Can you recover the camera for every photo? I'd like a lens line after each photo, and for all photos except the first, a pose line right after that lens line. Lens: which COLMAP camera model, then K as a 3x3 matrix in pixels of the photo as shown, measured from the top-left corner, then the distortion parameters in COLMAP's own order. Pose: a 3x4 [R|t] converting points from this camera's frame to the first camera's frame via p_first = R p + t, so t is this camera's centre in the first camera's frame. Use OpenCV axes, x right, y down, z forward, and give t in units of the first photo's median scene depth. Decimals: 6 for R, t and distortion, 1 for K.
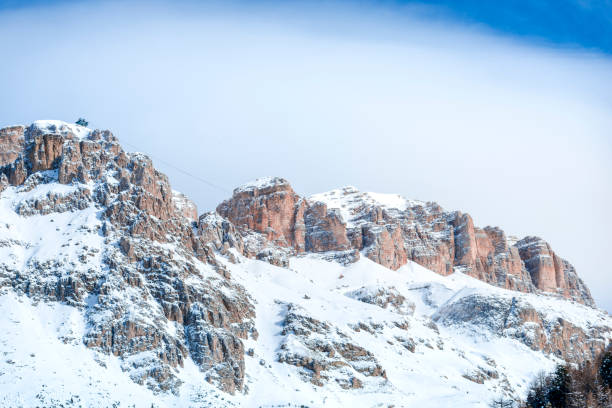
lens RADIAL K [[1235.5, 0, 305.5], [0, 1235.5, 213.1], [0, 0, 1]] dist [0.027881, 0.000000]
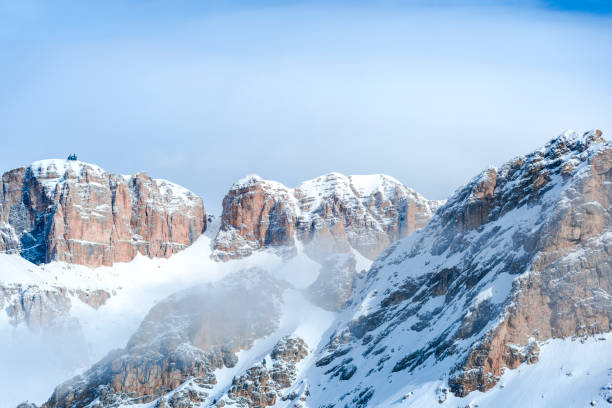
lens RADIAL K [[1235.5, 0, 303.9], [0, 1235.5, 227.6], [0, 0, 1]] dist [0.027881, 0.000000]
pose [[0.912077, -0.028507, -0.409026, 0.507931], [0.103478, 0.981292, 0.162352, -0.170702], [0.396746, -0.190403, 0.897964, -0.042392]]
